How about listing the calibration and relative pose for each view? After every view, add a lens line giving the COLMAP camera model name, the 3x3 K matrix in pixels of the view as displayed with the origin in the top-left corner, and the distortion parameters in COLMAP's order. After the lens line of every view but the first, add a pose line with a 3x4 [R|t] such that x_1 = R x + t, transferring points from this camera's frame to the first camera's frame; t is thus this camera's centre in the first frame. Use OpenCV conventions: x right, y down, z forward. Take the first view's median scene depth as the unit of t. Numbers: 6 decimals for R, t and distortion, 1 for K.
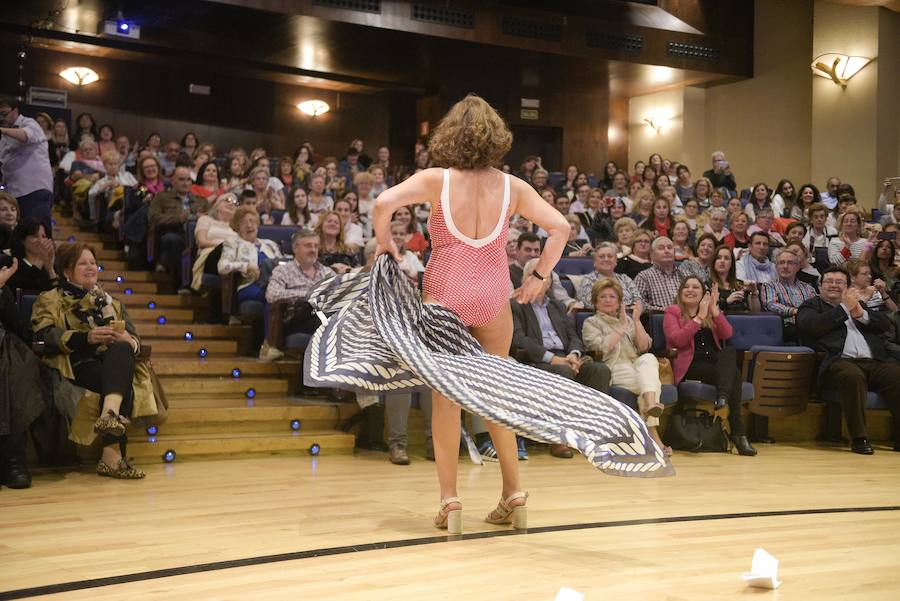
lens RADIAL K [[1105.7, 0, 450.0], [0, 1105.7, 300.5], [0, 0, 1]] dist [0.022468, -0.021363]
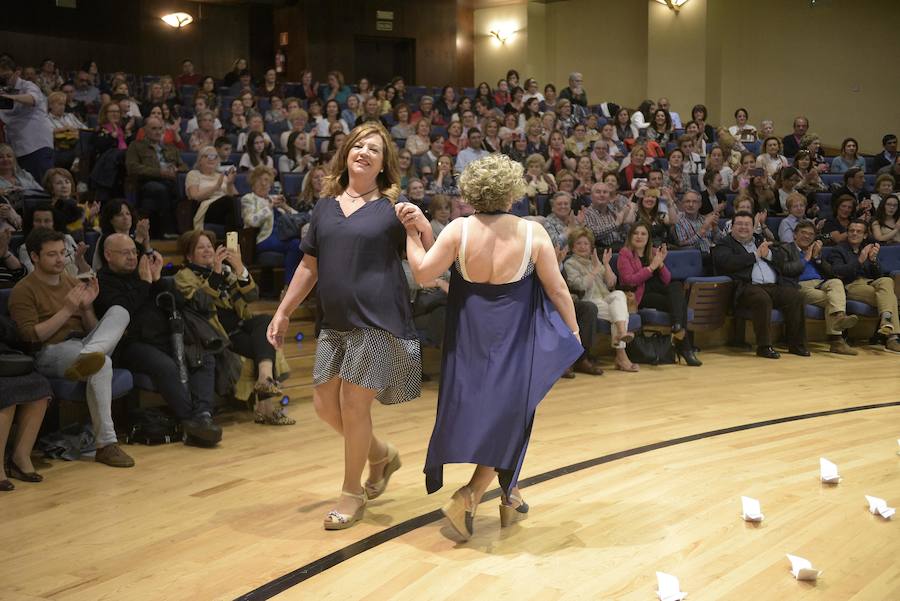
lens RADIAL K [[1116.2, 0, 438.6], [0, 1116.2, 300.2], [0, 0, 1]] dist [0.003036, 0.041771]
pose [[0.977594, -0.046489, 0.205304, -0.186905], [0.021282, 0.992138, 0.123323, -0.067149], [-0.209423, -0.116190, 0.970897, -0.128880]]
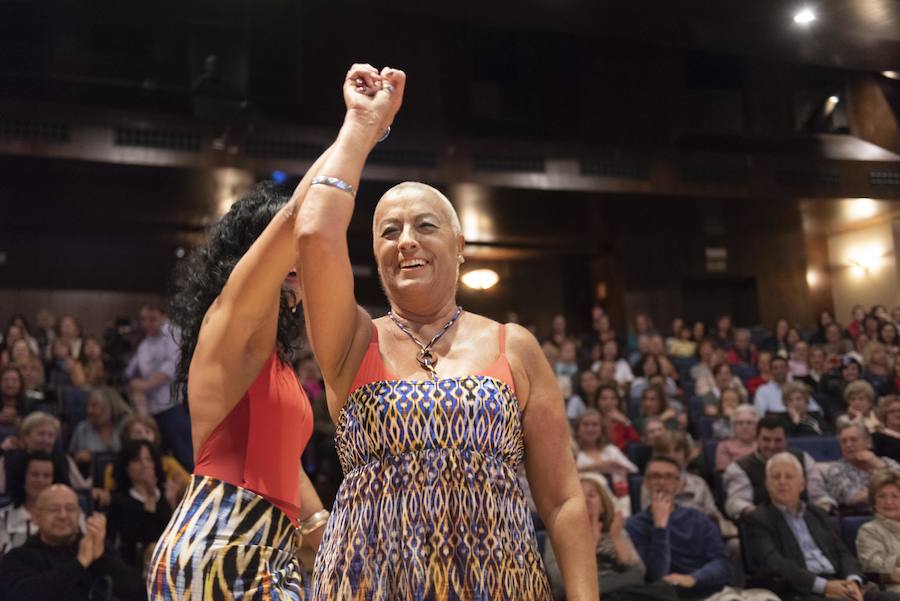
lens RADIAL K [[1116.2, 0, 438.6], [0, 1116.2, 300.2], [0, 0, 1]] dist [0.003036, 0.041771]
pose [[0.983976, -0.082758, -0.157929, -0.017306], [0.058739, 0.986770, -0.151111, -0.025993], [0.168345, 0.139413, 0.975820, 0.122699]]
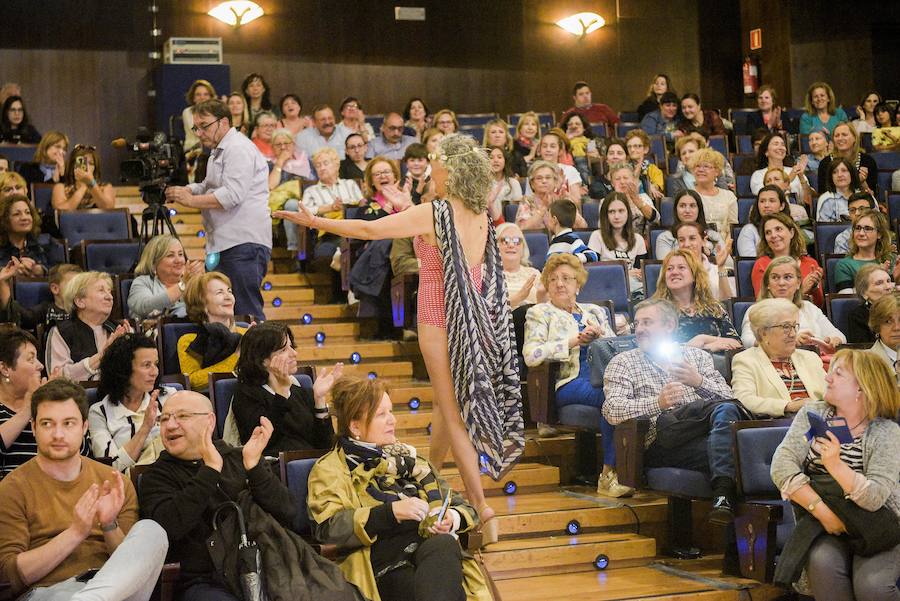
lens RADIAL K [[1707.1, 0, 450.0], [0, 1707.1, 300.5], [0, 0, 1]] dist [0.024858, -0.018334]
pose [[0.983003, -0.056952, -0.174533, -0.056449], [0.061516, 0.997888, 0.020848, -0.064905], [0.172978, -0.031231, 0.984430, 0.001231]]
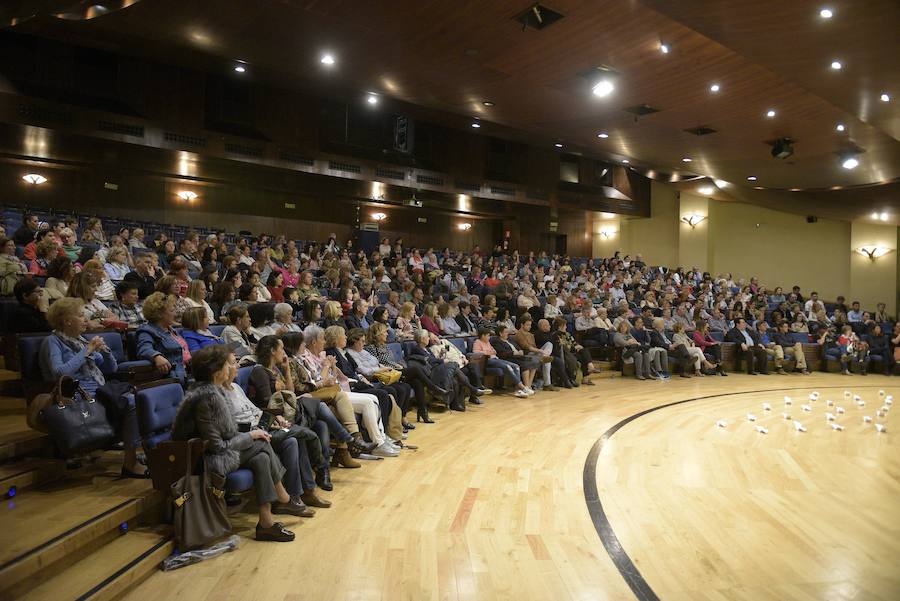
lens RADIAL K [[645.3, 0, 450.0], [0, 645.3, 300.5], [0, 0, 1]] dist [0.000965, 0.000403]
pose [[0.993566, -0.002424, 0.113225, -0.514820], [-0.000701, 0.999620, 0.027546, -0.095040], [-0.113249, -0.027448, 0.993187, -0.565087]]
